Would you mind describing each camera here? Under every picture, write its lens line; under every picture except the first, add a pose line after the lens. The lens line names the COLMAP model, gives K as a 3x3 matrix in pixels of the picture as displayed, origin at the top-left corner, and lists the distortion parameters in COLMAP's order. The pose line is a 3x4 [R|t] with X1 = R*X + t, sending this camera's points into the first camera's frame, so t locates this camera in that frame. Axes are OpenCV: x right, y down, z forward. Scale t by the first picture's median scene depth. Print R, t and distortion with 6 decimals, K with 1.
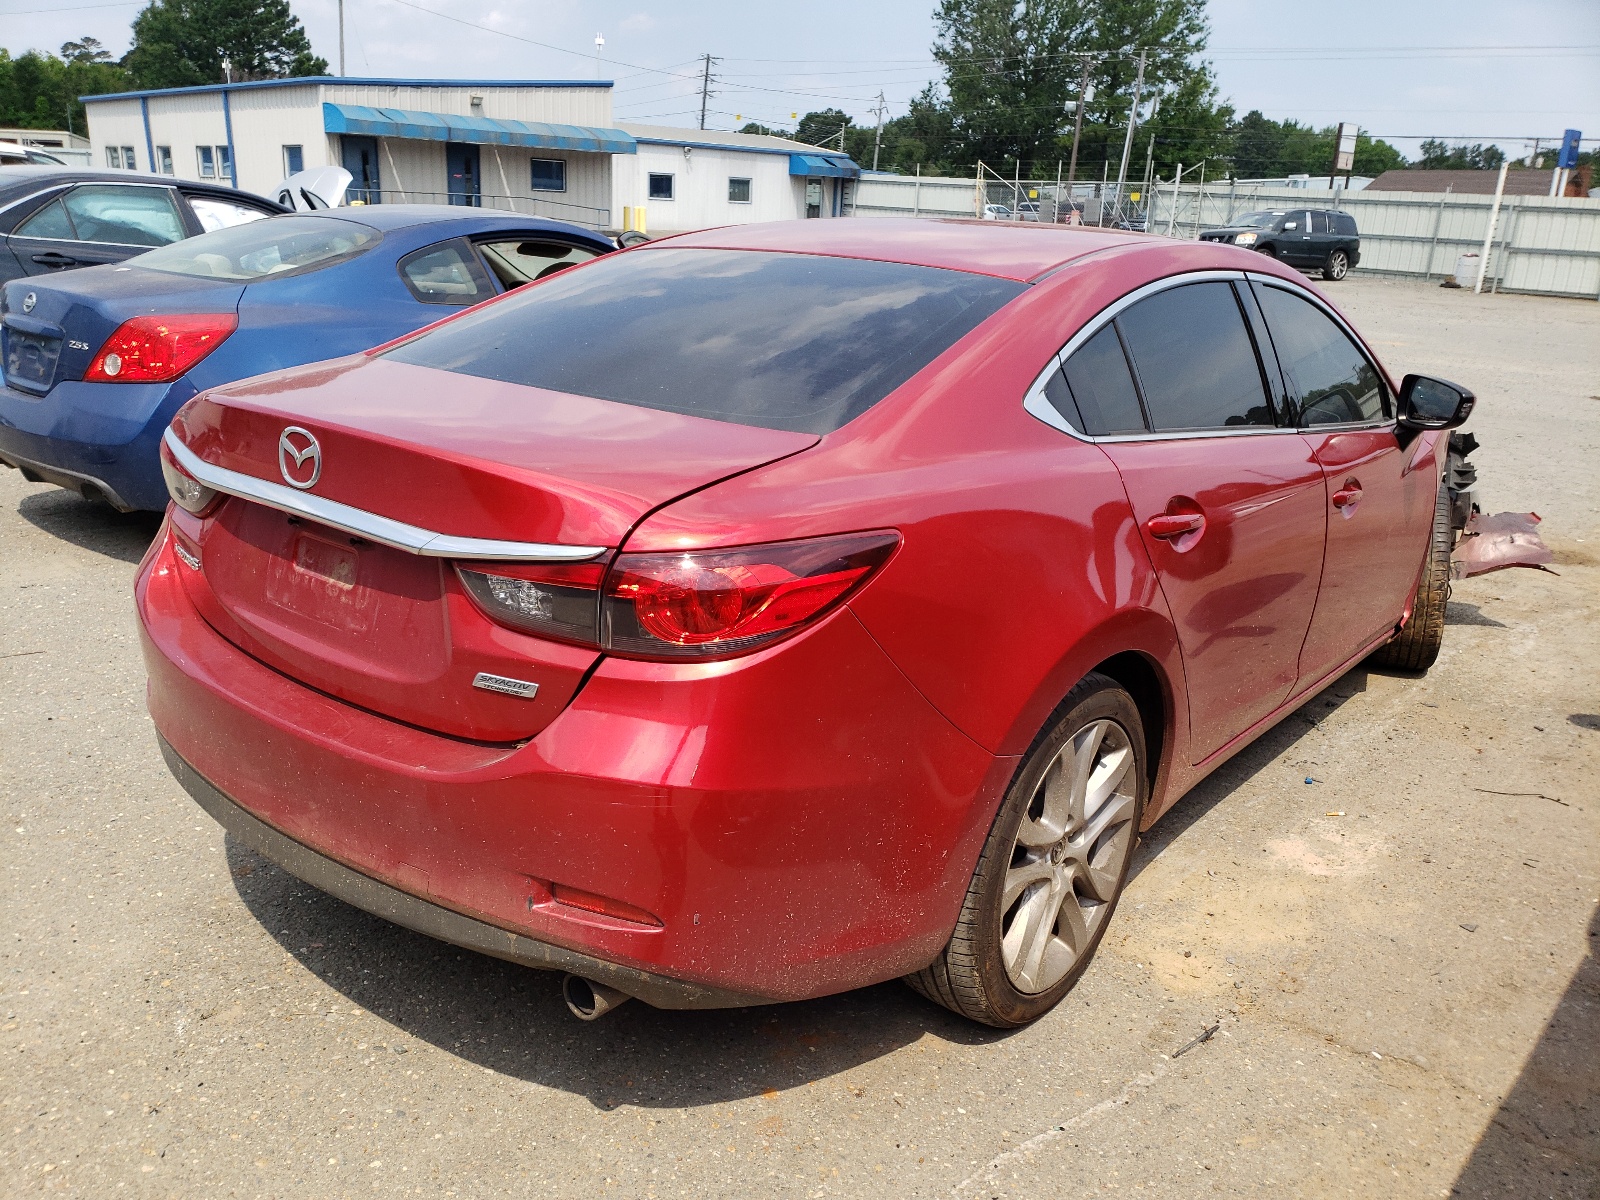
lens RADIAL K [[1171.4, 0, 800.0], [0, 1171.4, 600.0], [0, 0, 1]] dist [0.020373, -0.003285]
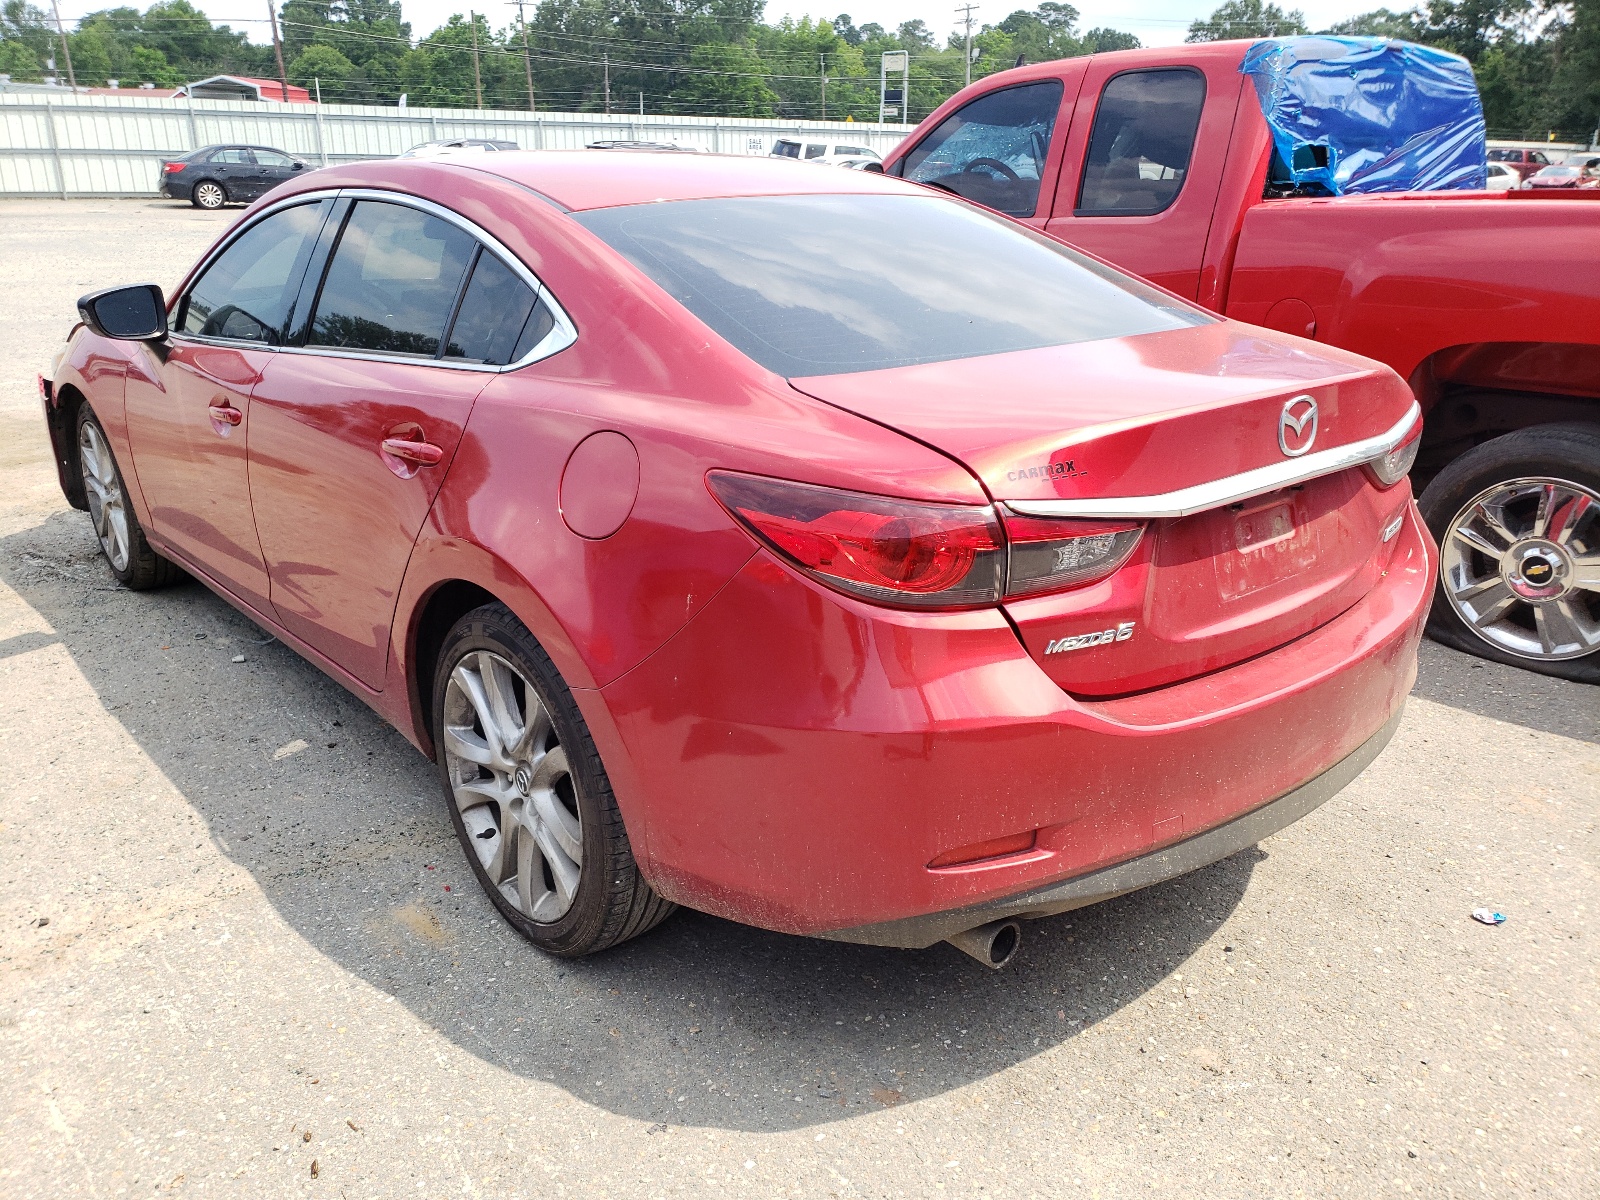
lens RADIAL K [[1171.4, 0, 800.0], [0, 1171.4, 600.0], [0, 0, 1]] dist [0.020373, -0.003285]
pose [[0.245547, -0.386968, 0.888799, -1.220169], [0.315284, 0.898899, 0.304262, -0.352364], [-0.916680, 0.205514, 0.342727, 0.872304]]
